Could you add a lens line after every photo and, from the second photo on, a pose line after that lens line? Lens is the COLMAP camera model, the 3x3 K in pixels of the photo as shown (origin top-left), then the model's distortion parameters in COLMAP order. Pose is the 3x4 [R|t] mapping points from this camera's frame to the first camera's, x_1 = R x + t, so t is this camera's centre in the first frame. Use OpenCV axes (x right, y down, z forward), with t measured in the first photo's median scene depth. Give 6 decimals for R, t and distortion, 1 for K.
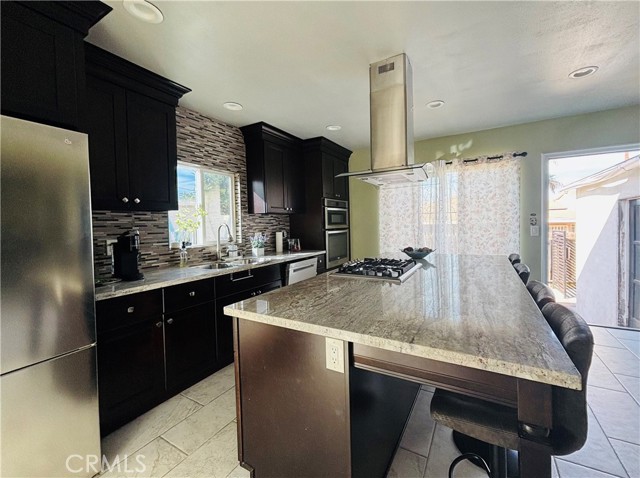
lens RADIAL K [[271.4, 0, 320.0], [0, 271.4, 239.0], [0, 0, 1]] dist [-0.000451, -0.000032]
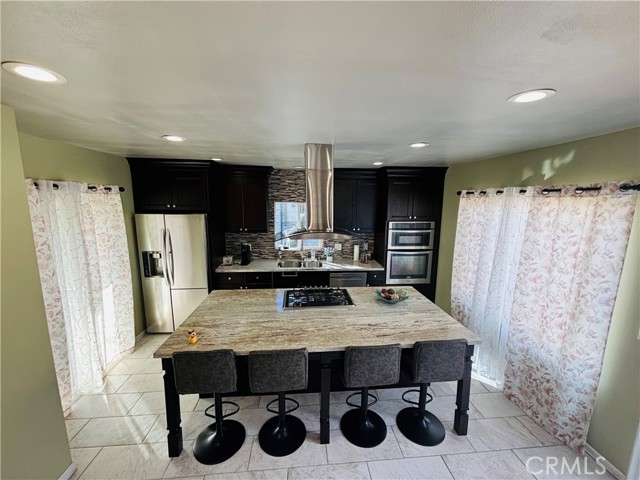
lens RADIAL K [[258.9, 0, 320.0], [0, 258.9, 240.0], [0, 0, 1]] dist [0.000086, 0.000193]
pose [[0.554488, 0.160418, -0.816584, 0.781675], [-0.059707, 0.986385, 0.153232, -0.236920], [0.830047, -0.036209, 0.556516, 0.195427]]
